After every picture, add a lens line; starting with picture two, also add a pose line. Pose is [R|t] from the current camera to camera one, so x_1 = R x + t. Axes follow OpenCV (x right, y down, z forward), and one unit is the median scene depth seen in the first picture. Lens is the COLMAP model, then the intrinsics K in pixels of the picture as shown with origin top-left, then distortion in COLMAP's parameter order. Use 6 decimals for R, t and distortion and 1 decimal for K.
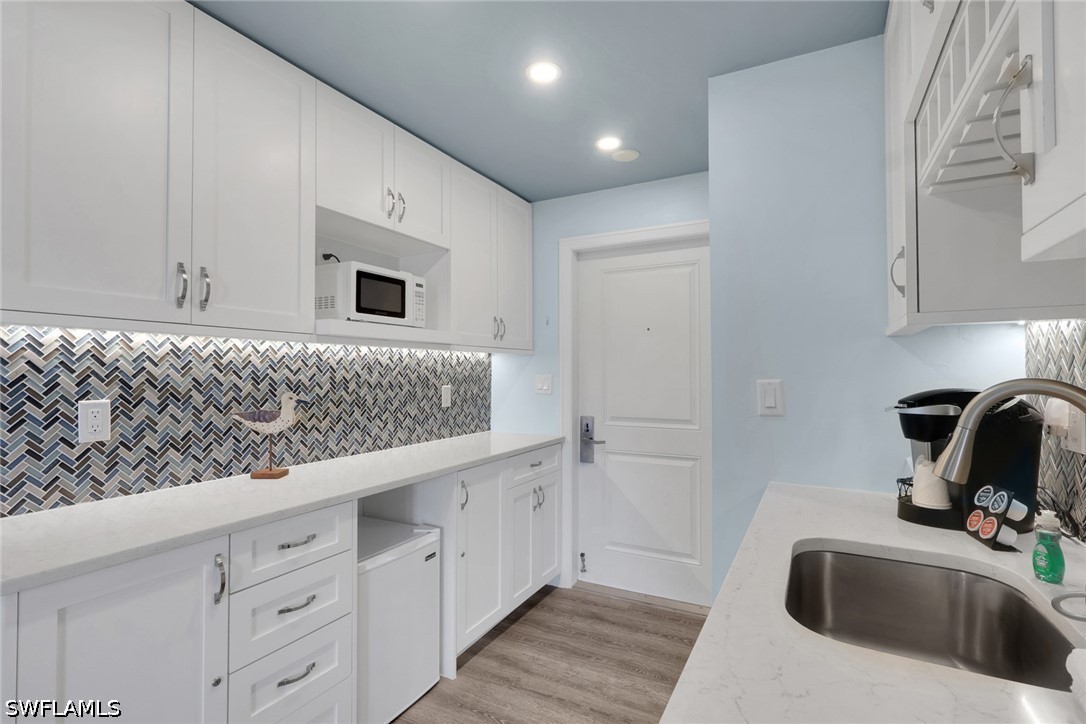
lens RADIAL K [[518.1, 0, 539.4], [0, 518.1, 363.5], [0, 0, 1]] dist [-0.004487, -0.000361]
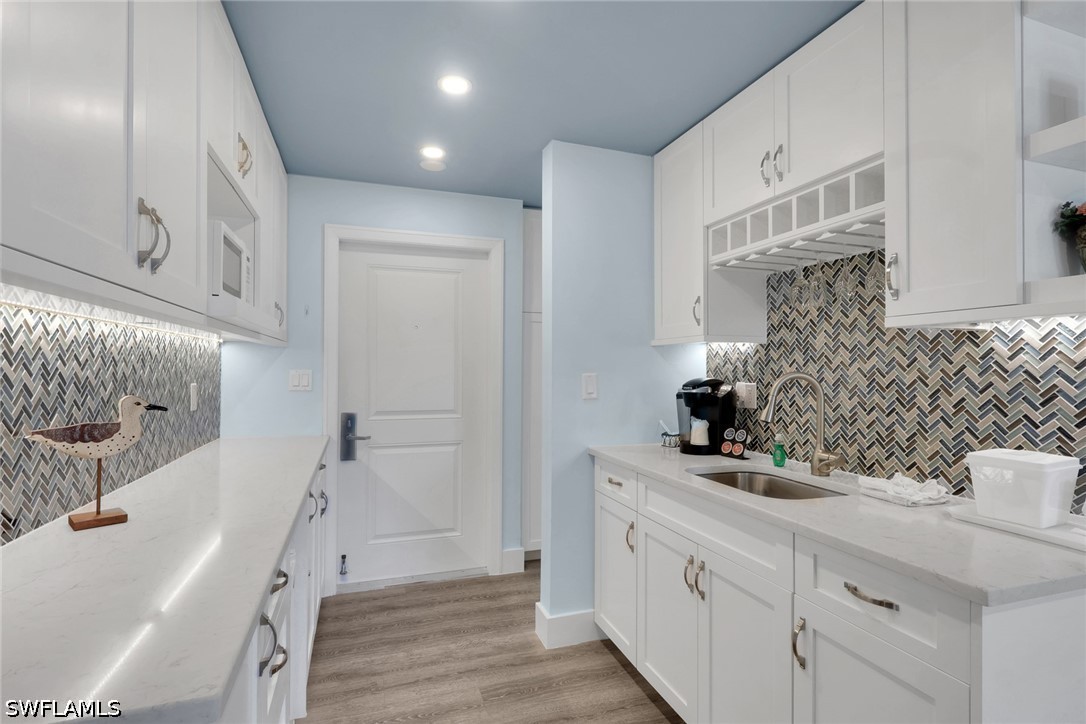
lens RADIAL K [[516.4, 0, 541.0], [0, 516.4, 364.3], [0, 0, 1]] dist [-0.002128, 0.000531]
pose [[0.679015, 0.008810, 0.734072, -0.542911], [-0.016576, 0.999857, 0.003332, 0.002998], [-0.733938, -0.014430, 0.679064, 0.121077]]
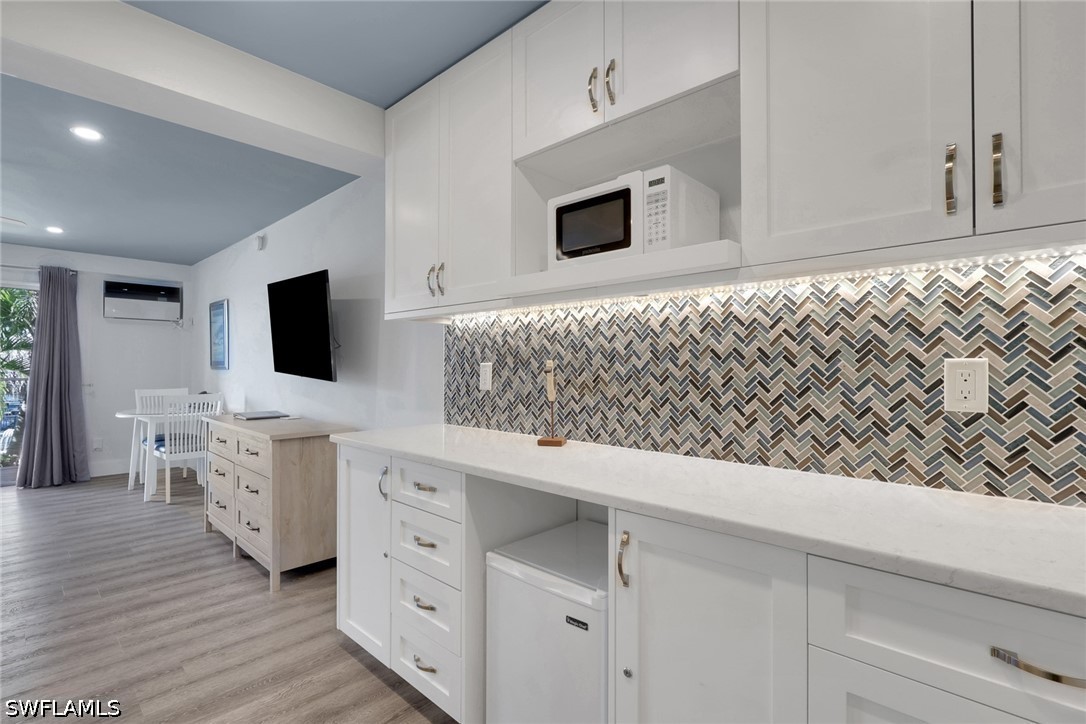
lens RADIAL K [[516.4, 0, 541.0], [0, 516.4, 364.3], [0, 0, 1]] dist [-0.002128, 0.000531]
pose [[-0.272126, -0.000930, -0.962261, 0.389848], [0.017042, 0.999838, -0.005785, 0.060479], [0.962111, -0.017973, -0.272066, 1.094739]]
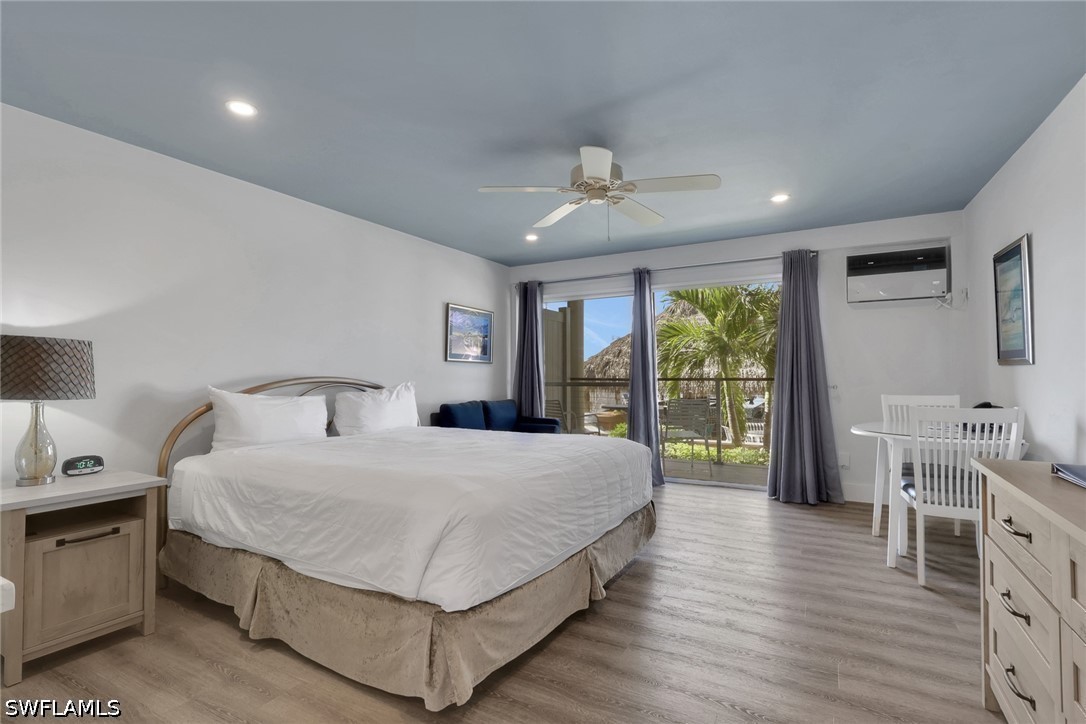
lens RADIAL K [[516.4, 0, 541.0], [0, 516.4, 364.3], [0, 0, 1]] dist [-0.002128, 0.000531]
pose [[-0.999882, 0.009770, 0.011875, -0.269945], [0.009357, 0.999364, -0.034409, 0.078705], [-0.012204, -0.034294, -0.999337, 0.386789]]
